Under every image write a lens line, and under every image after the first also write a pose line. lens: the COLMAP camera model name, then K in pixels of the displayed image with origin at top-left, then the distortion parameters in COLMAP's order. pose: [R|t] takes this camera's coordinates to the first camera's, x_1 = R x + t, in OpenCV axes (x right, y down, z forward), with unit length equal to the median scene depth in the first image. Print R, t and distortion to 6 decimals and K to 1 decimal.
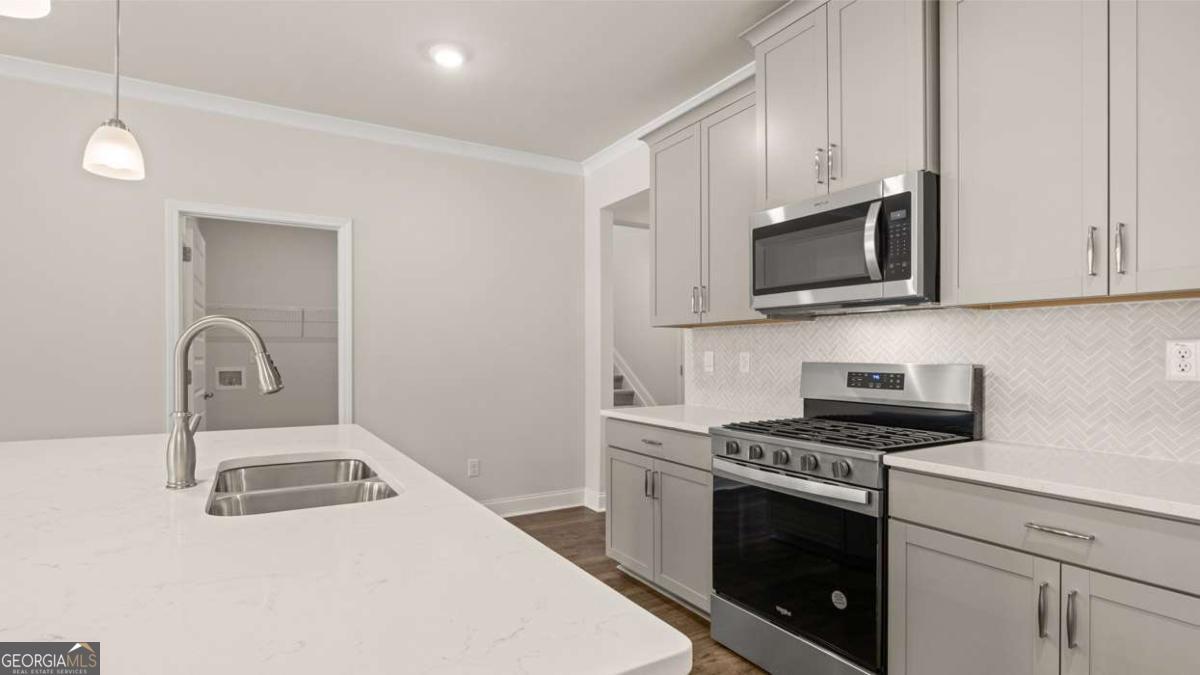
lens RADIAL K [[581.2, 0, 595.9], [0, 581.2, 353.7], [0, 0, 1]] dist [-0.000665, 0.000149]
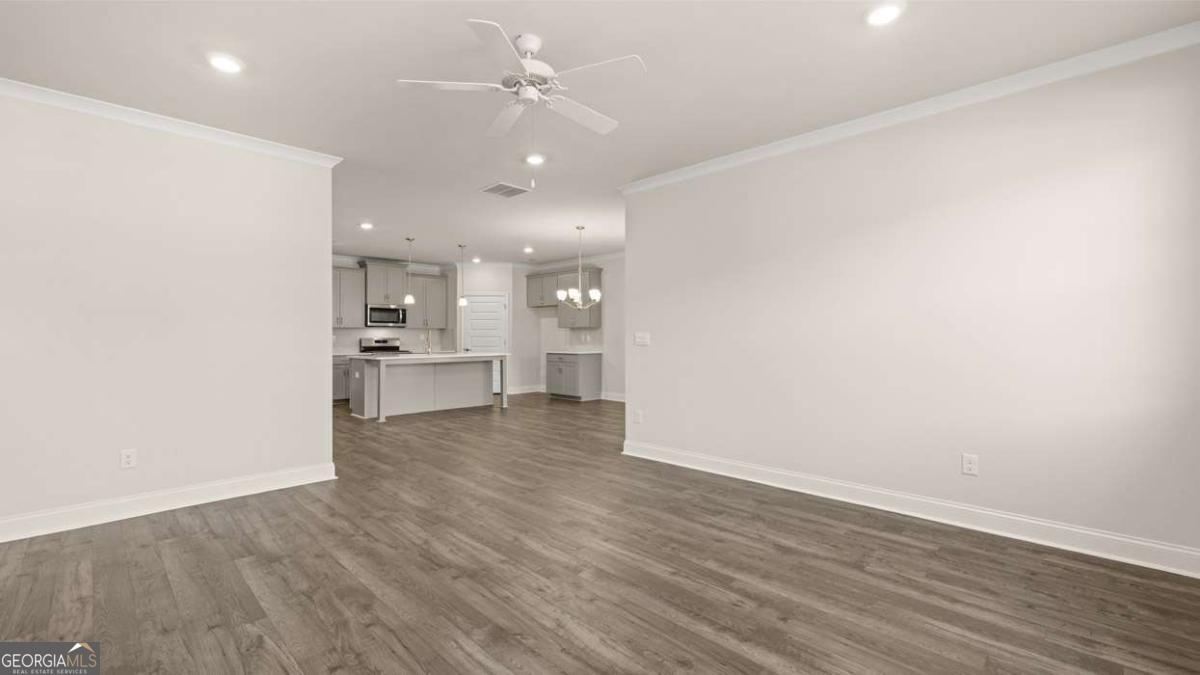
lens RADIAL K [[500.8, 0, 599.3], [0, 500.8, 339.9], [0, 0, 1]] dist [-0.000015, -0.000310]
pose [[-0.259624, -0.005201, 0.965696, -4.586957], [0.000355, 0.999985, 0.005481, 0.012175], [-0.965710, 0.001766, -0.259618, 0.387896]]
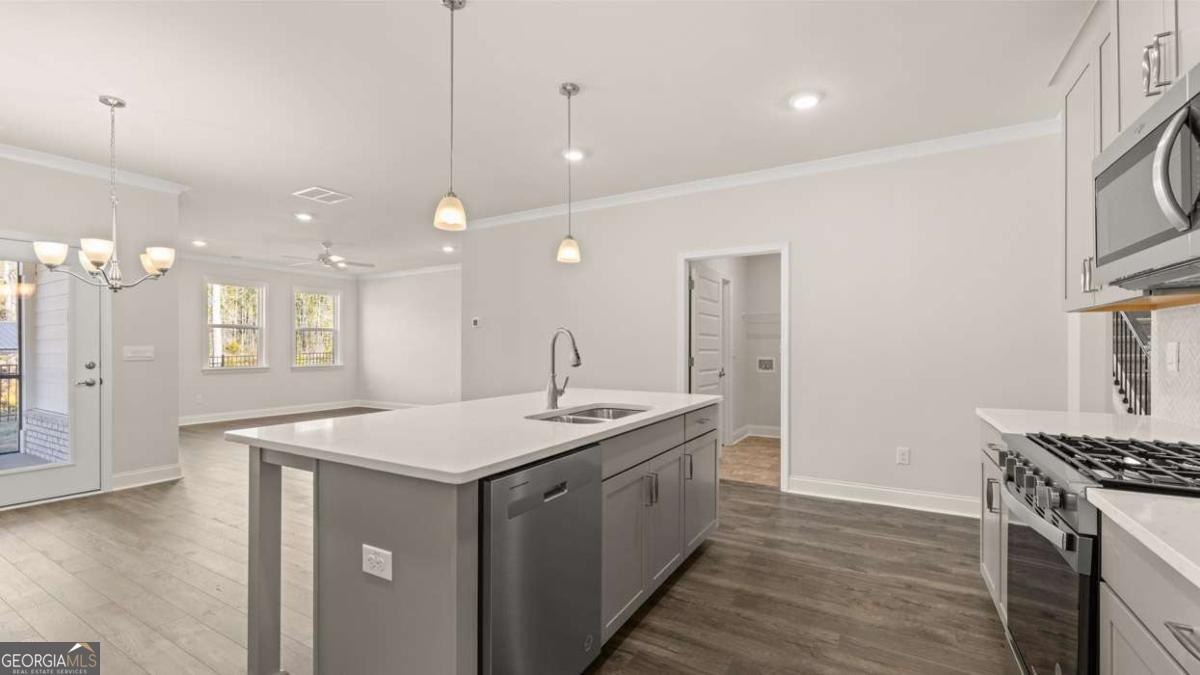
lens RADIAL K [[507.7, 0, 595.1], [0, 507.7, 349.0], [0, 0, 1]] dist [-0.000703, -0.000155]
pose [[0.484150, 0.001652, -0.874984, 0.642366], [0.001195, 0.999996, 0.002550, 0.004037], [0.874984, -0.002280, 0.484146, 0.157502]]
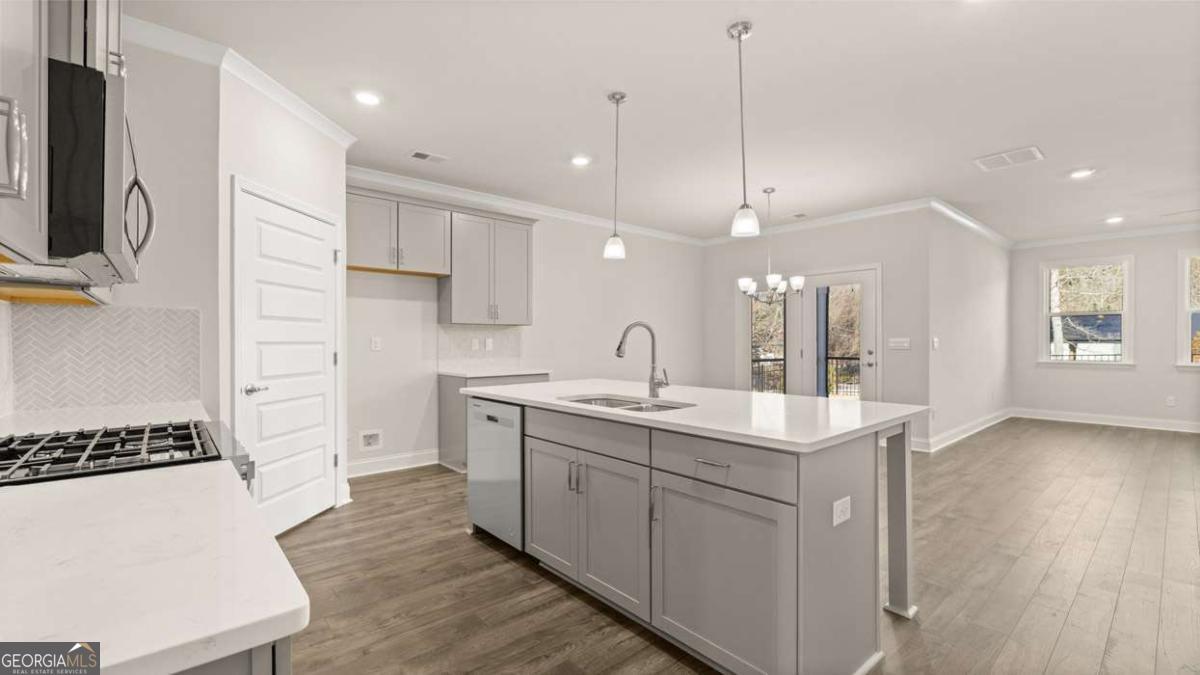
lens RADIAL K [[500.8, 0, 599.3], [0, 500.8, 339.9], [0, 0, 1]] dist [-0.000015, -0.000310]
pose [[-0.984245, 0.000883, -0.176805, -0.102622], [0.000963, 0.999999, -0.000368, 0.003824], [0.176805, -0.000532, -0.984246, 1.882243]]
